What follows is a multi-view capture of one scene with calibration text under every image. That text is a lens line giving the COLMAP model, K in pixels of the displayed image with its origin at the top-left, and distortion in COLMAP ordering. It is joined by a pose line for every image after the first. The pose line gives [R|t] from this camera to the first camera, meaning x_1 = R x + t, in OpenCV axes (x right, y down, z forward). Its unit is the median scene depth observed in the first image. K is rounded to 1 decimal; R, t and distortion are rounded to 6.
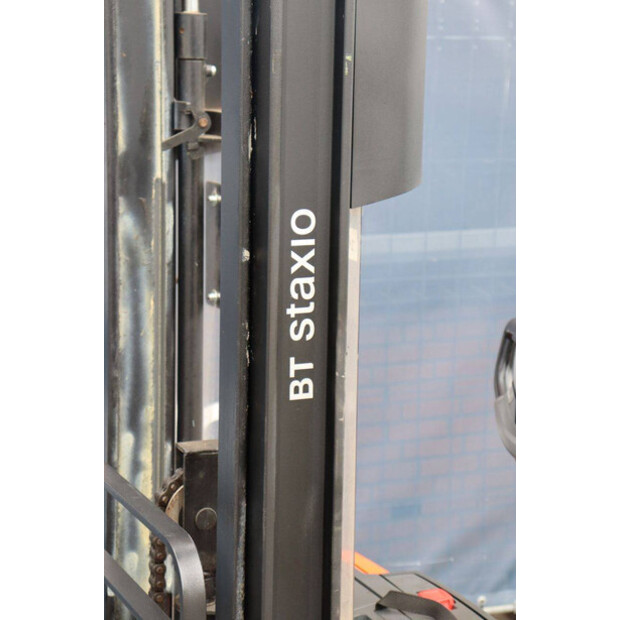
lens RADIAL K [[1449.0, 0, 310.0], [0, 1449.0, 310.0], [0, 0, 1]] dist [0.400427, 0.058514]
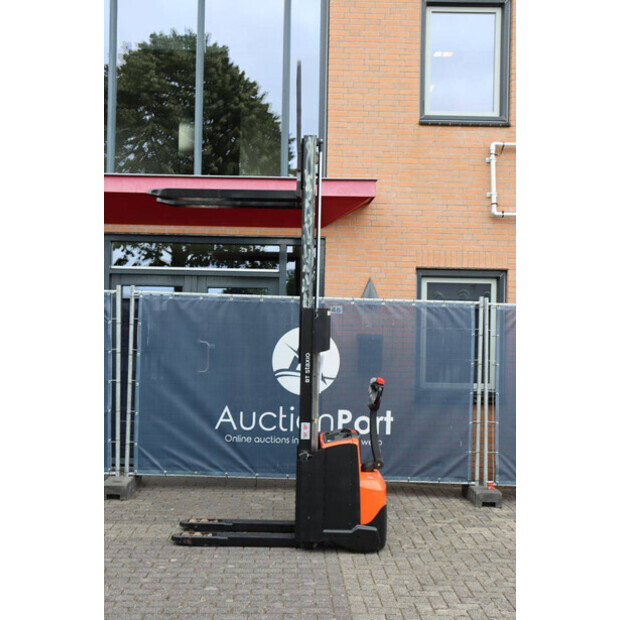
lens RADIAL K [[768.3, 0, 305.3], [0, 768.3, 307.2], [0, 0, 1]] dist [-0.014578, 0.250951]
pose [[0.913085, -0.005557, -0.407731, 1.198637], [-0.076975, 0.979581, -0.185731, 0.319719], [0.400438, 0.200973, 0.894013, -1.862095]]
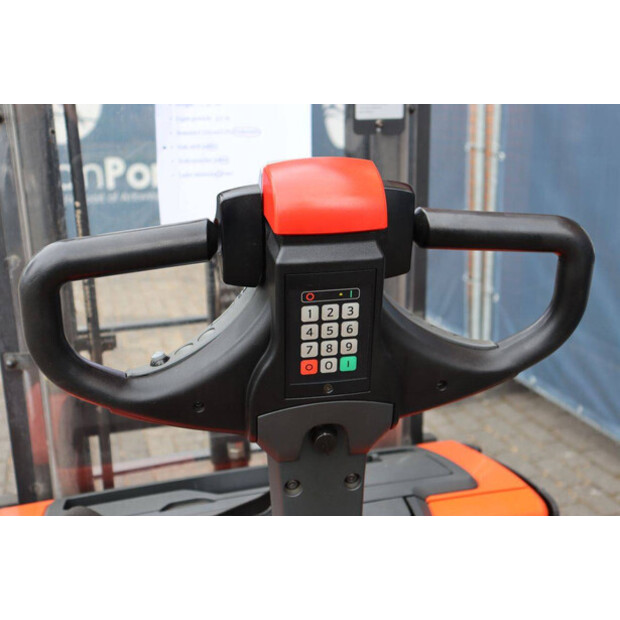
lens RADIAL K [[768.3, 0, 305.3], [0, 768.3, 307.2], [0, 0, 1]] dist [-0.014578, 0.250951]
pose [[-0.148570, 0.253213, -0.955934, 0.504684], [-0.159704, 0.947830, 0.275887, -0.029235], [0.975921, 0.193655, -0.100380, 1.136090]]
